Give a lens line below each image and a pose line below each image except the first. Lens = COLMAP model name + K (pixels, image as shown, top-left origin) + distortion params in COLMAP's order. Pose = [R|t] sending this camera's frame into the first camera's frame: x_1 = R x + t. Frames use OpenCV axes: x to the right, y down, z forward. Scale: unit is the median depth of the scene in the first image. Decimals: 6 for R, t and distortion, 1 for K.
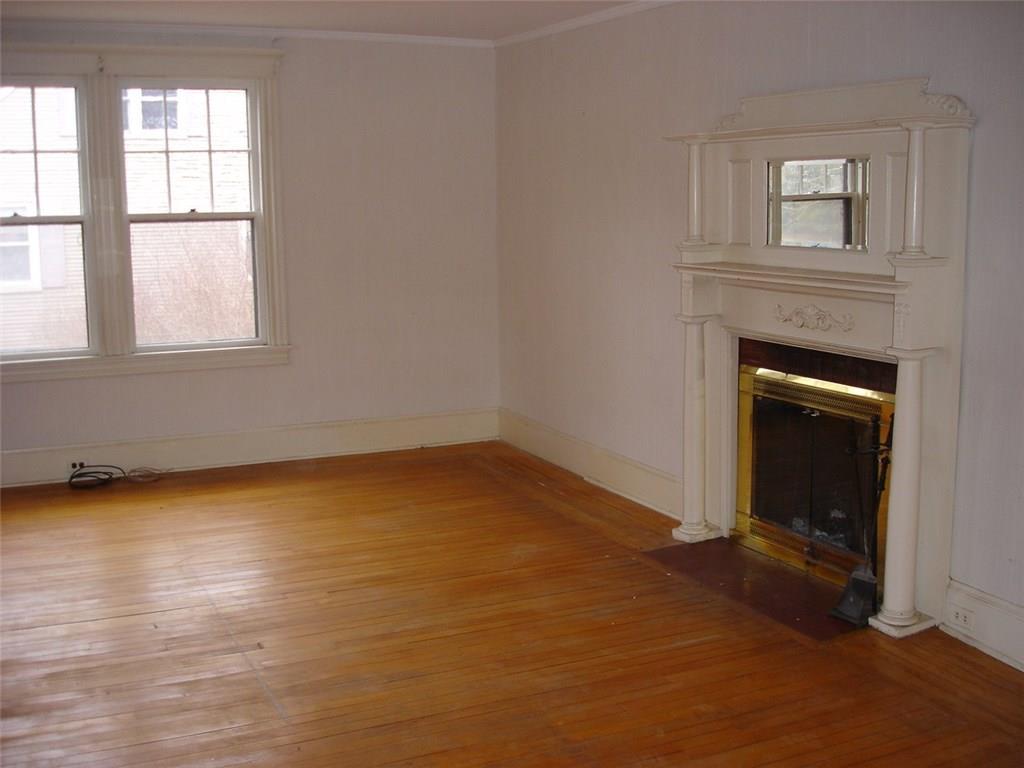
lens RADIAL K [[1197.4, 0, 512.0], [0, 1197.4, 384.0], [0, 0, 1]] dist [-0.076210, -0.023200]
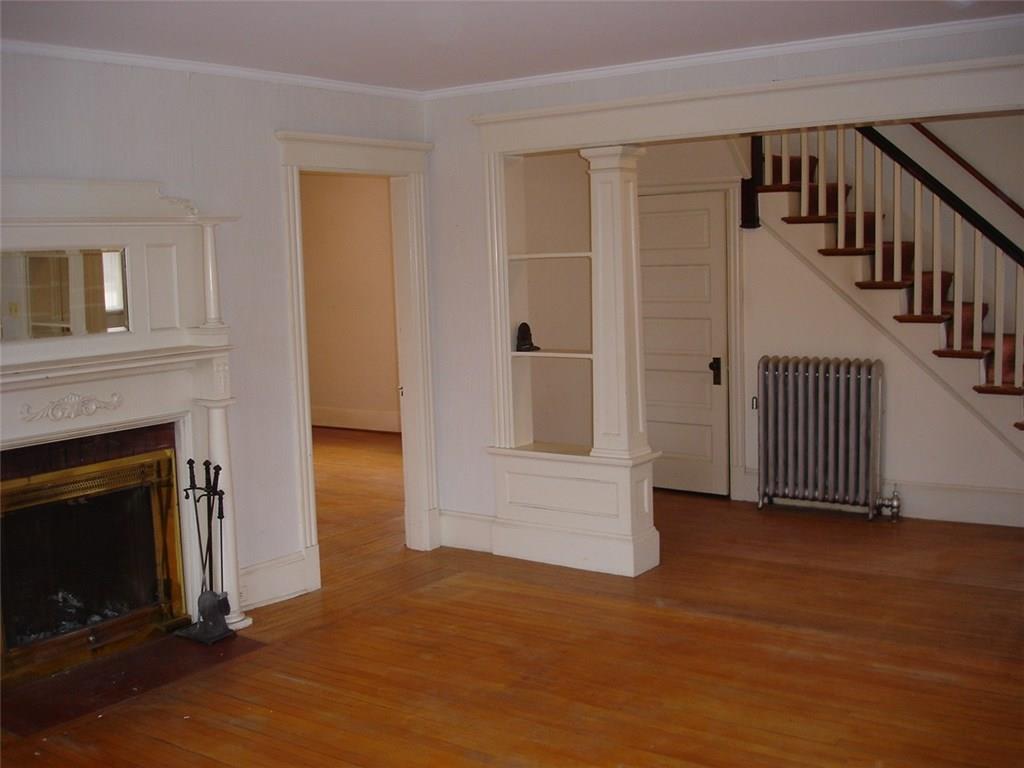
lens RADIAL K [[1126.8, 0, 512.0], [0, 1126.8, 384.0], [0, 0, 1]] dist [-0.011217, -0.007239]
pose [[-0.490634, -0.077010, 0.867956, -1.264127], [0.168389, 0.968931, 0.181155, -0.310267], [-0.854940, 0.235035, -0.462423, 1.899487]]
